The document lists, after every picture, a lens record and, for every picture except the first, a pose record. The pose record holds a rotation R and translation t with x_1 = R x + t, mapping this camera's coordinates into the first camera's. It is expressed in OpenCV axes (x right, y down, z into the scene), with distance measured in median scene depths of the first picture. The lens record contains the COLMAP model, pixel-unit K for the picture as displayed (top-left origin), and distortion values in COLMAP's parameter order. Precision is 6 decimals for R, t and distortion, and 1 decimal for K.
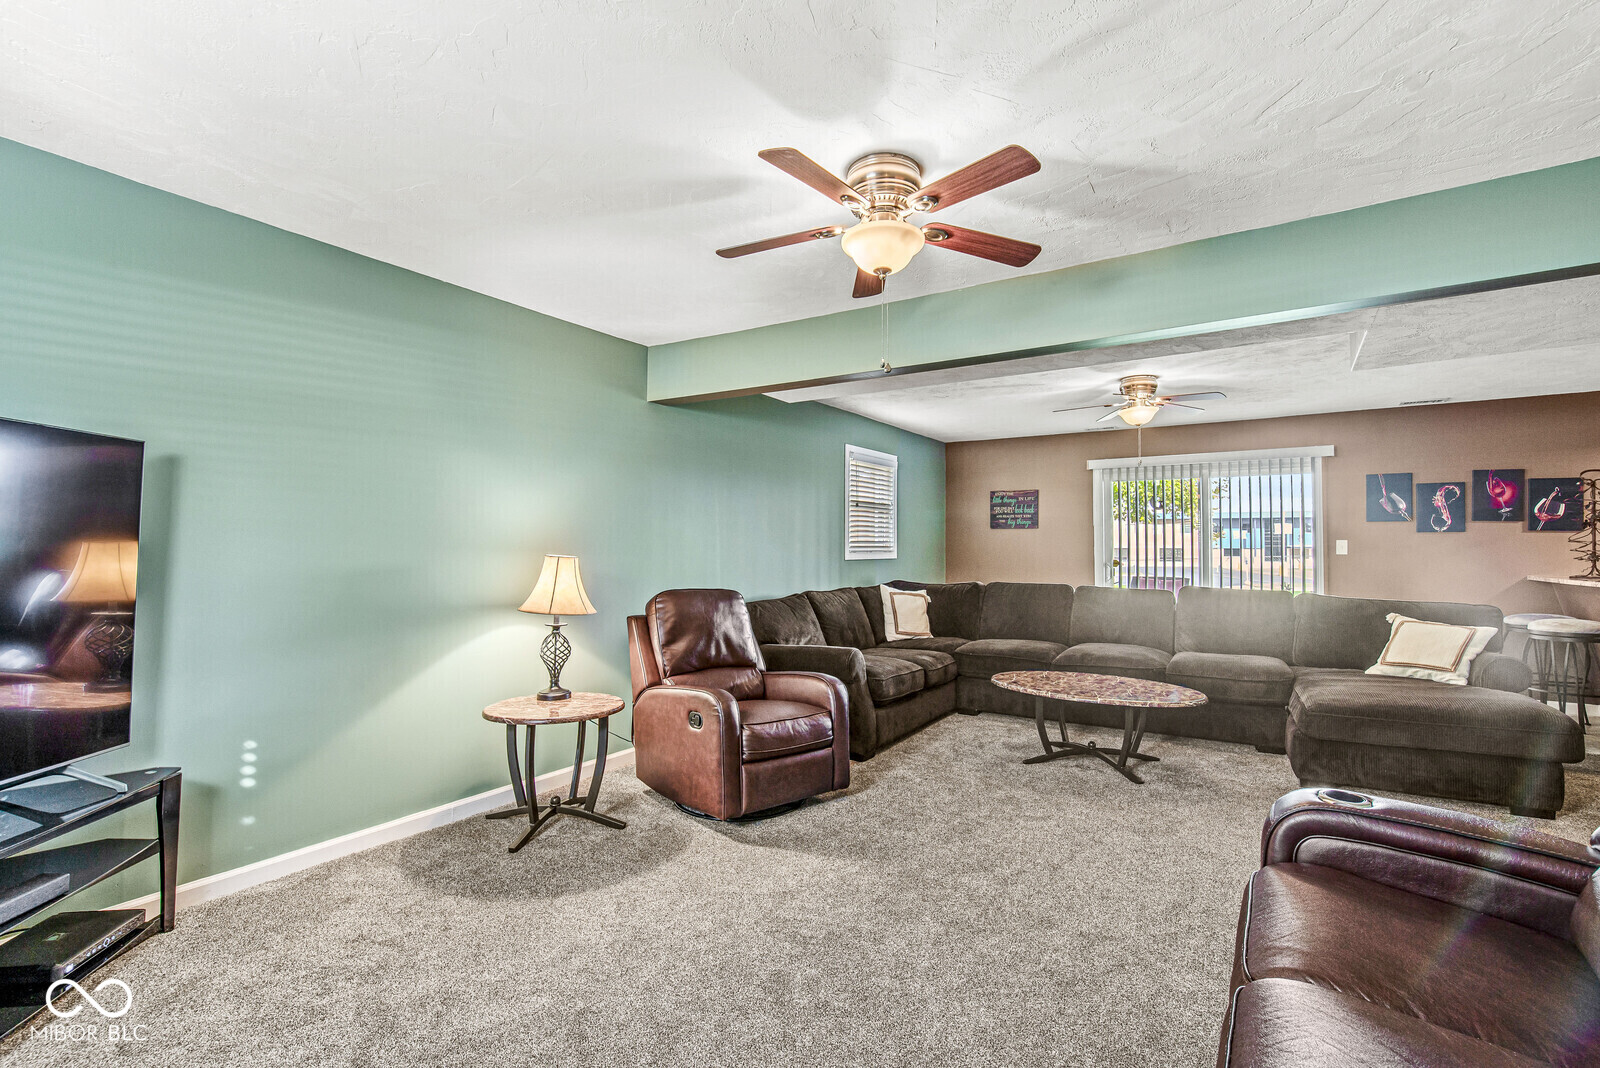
lens RADIAL K [[719.3, 0, 816.4], [0, 719.3, 534.6], [0, 0, 1]] dist [-0.003673, -0.000904]
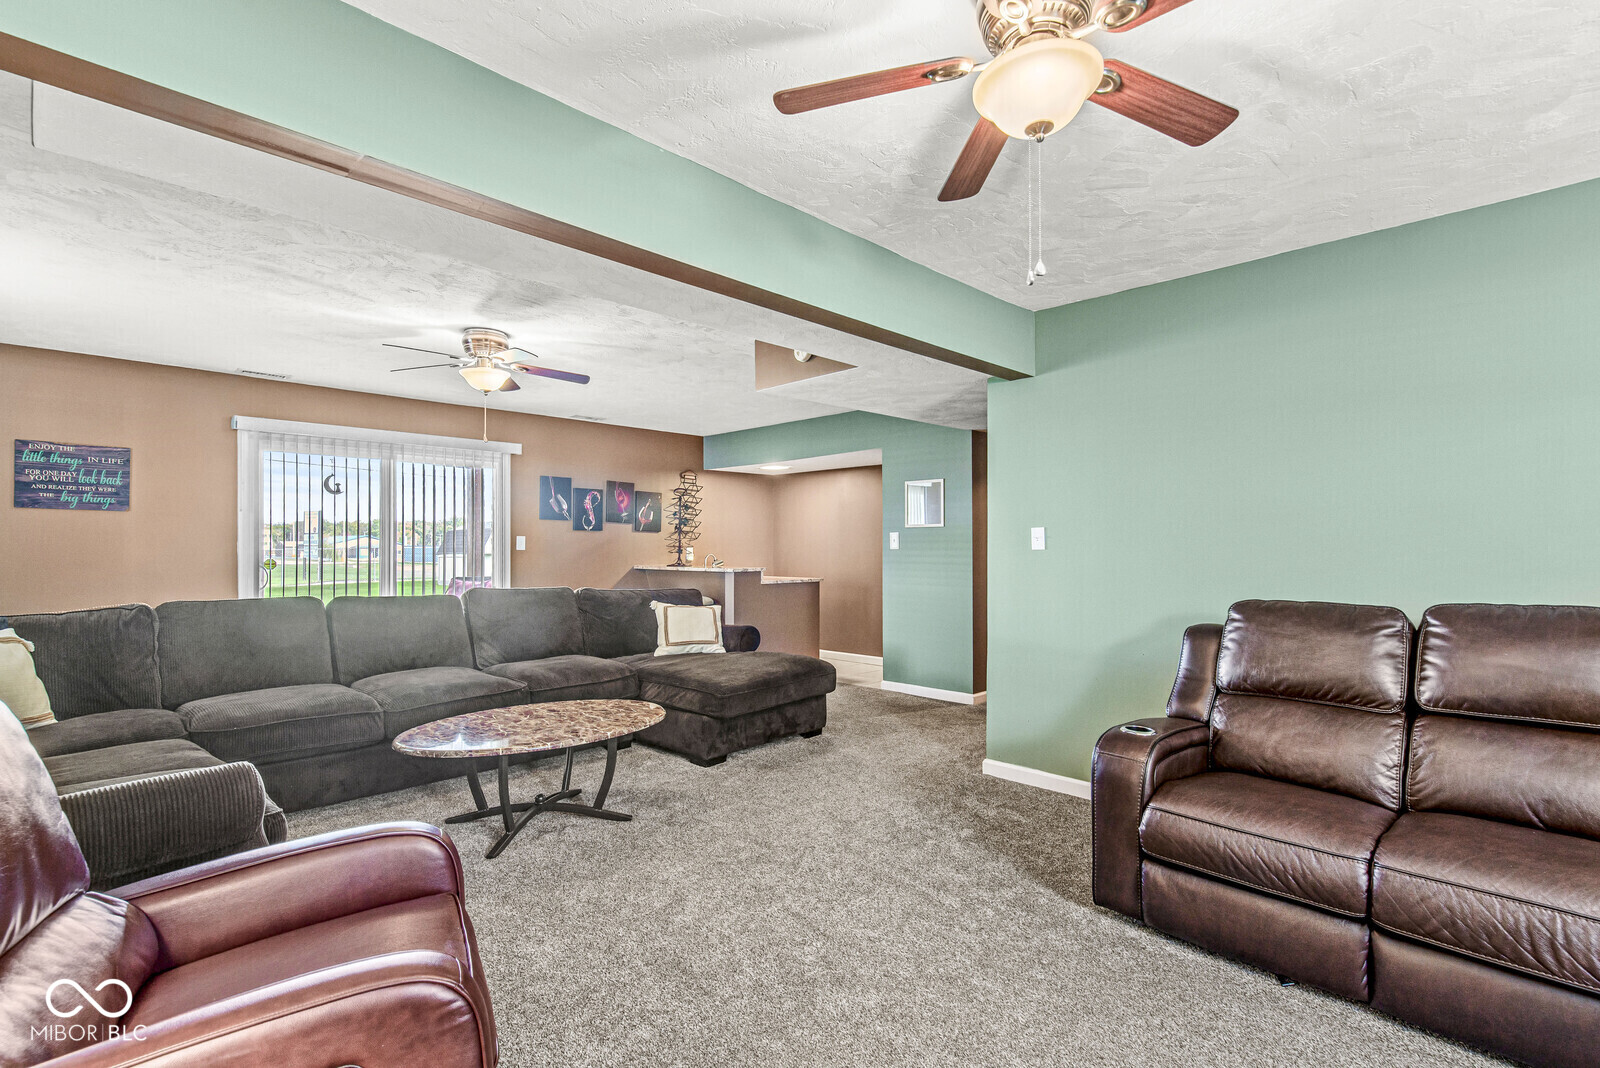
lens RADIAL K [[719.3, 0, 798.6], [0, 719.3, 551.0], [0, 0, 1]] dist [-0.003673, -0.000904]
pose [[0.227007, -0.010453, 0.973837, -0.213784], [-0.024232, 0.999572, 0.016377, 0.002574], [-0.973592, -0.027316, 0.226657, 0.383355]]
